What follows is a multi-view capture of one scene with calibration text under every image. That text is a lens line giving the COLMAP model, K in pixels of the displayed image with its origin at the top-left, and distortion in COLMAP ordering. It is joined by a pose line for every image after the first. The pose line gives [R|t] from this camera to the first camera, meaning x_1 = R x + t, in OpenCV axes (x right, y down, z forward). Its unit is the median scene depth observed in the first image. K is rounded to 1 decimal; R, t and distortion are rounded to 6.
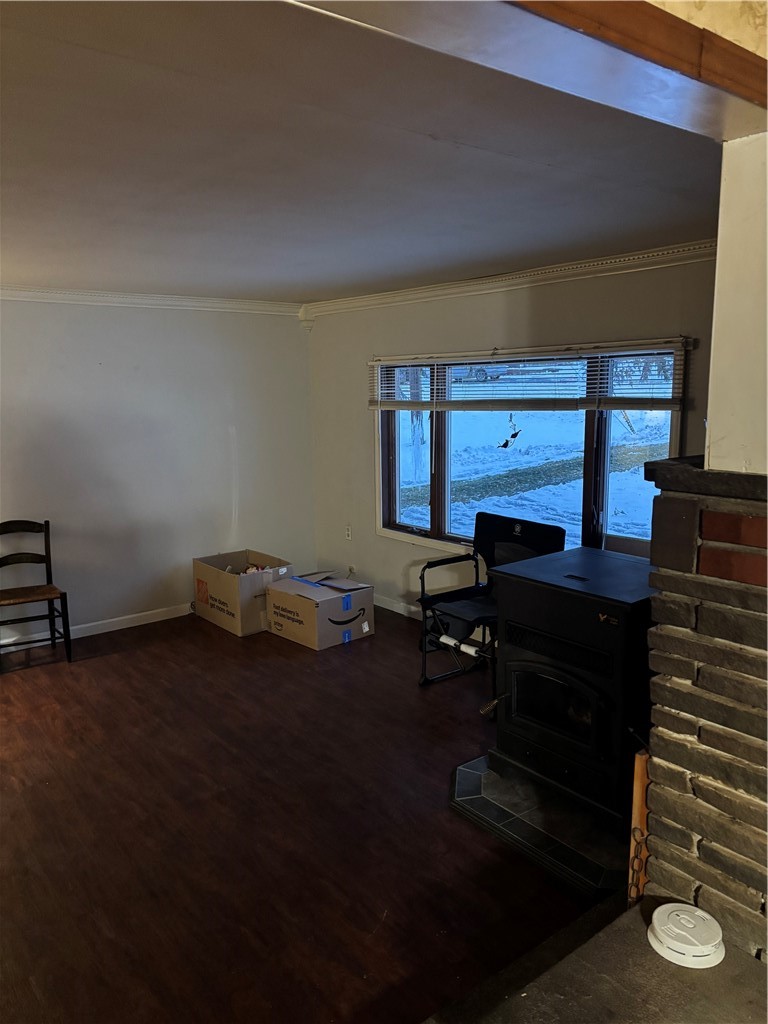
lens RADIAL K [[769.6, 0, 394.7], [0, 769.6, 510.0], [0, 0, 1]] dist [0.044597, -0.016724]
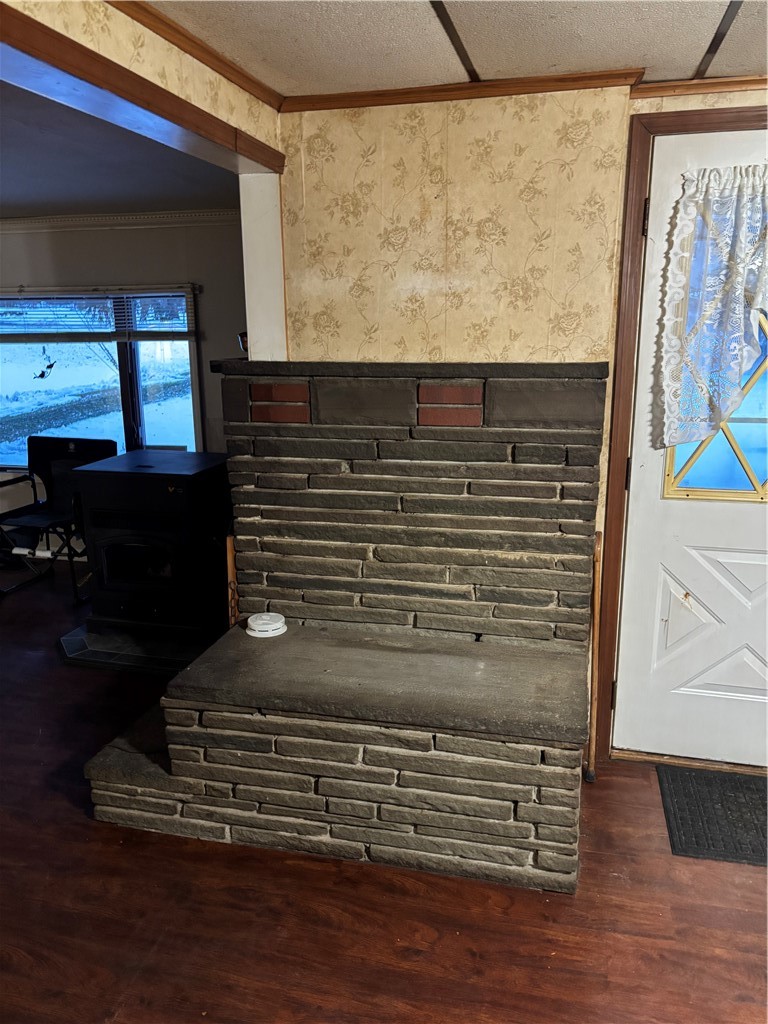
lens RADIAL K [[769.6, 0, 383.0], [0, 769.6, 510.4], [0, 0, 1]] dist [0.044597, -0.016724]
pose [[0.803919, -0.134298, 0.579377, -0.171587], [0.096132, 0.990704, 0.096253, 0.059694], [-0.586917, -0.021683, 0.809356, -0.248497]]
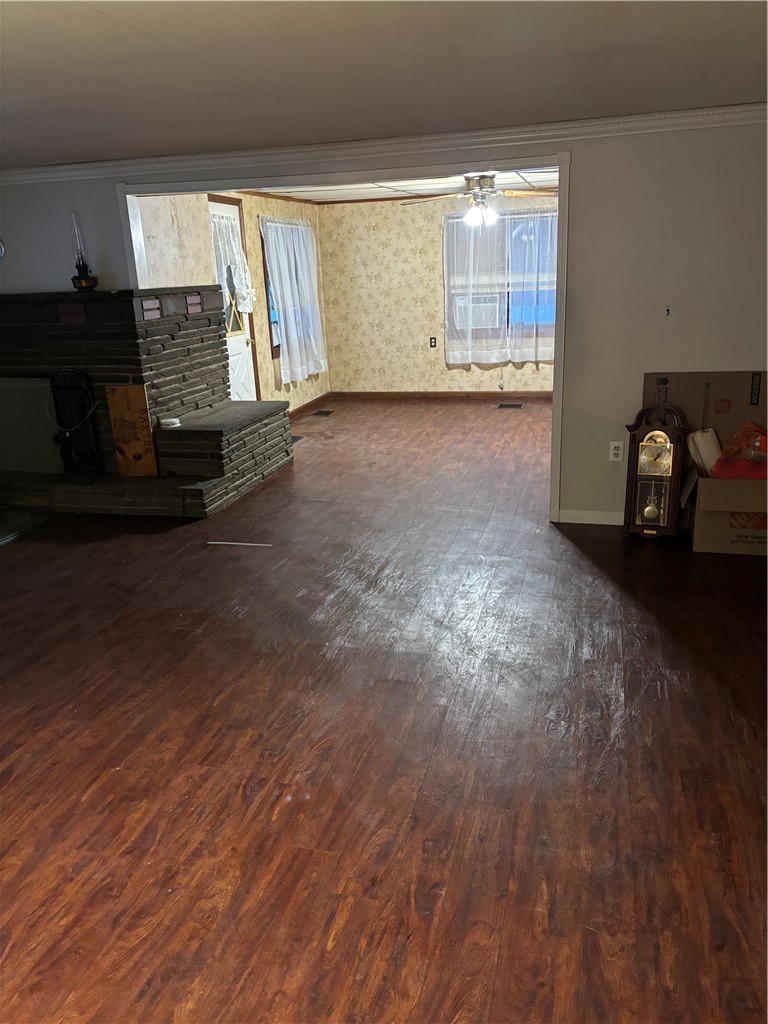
lens RADIAL K [[769.6, 0, 388.4], [0, 769.6, 507.4], [0, 0, 1]] dist [0.044597, -0.016724]
pose [[-0.574071, -0.210026, 0.791411, -1.322363], [0.180745, 0.910196, 0.372657, -0.105191], [-0.798607, 0.356976, -0.484556, 0.880559]]
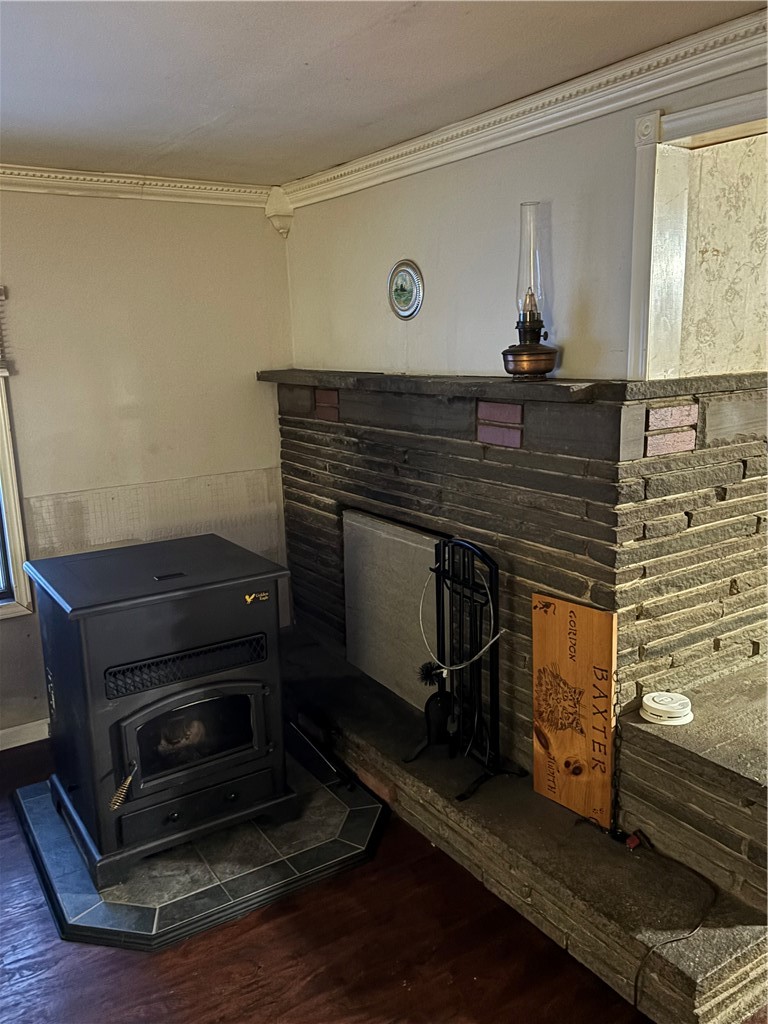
lens RADIAL K [[843.5, 0, 381.9], [0, 843.5, 510.1], [0, 0, 1]] dist [0.039149, -0.012144]
pose [[0.107896, -0.202759, 0.973266, -0.479264], [0.189491, 0.965228, 0.180077, -0.078694], [-0.975936, 0.164995, 0.142566, 0.525812]]
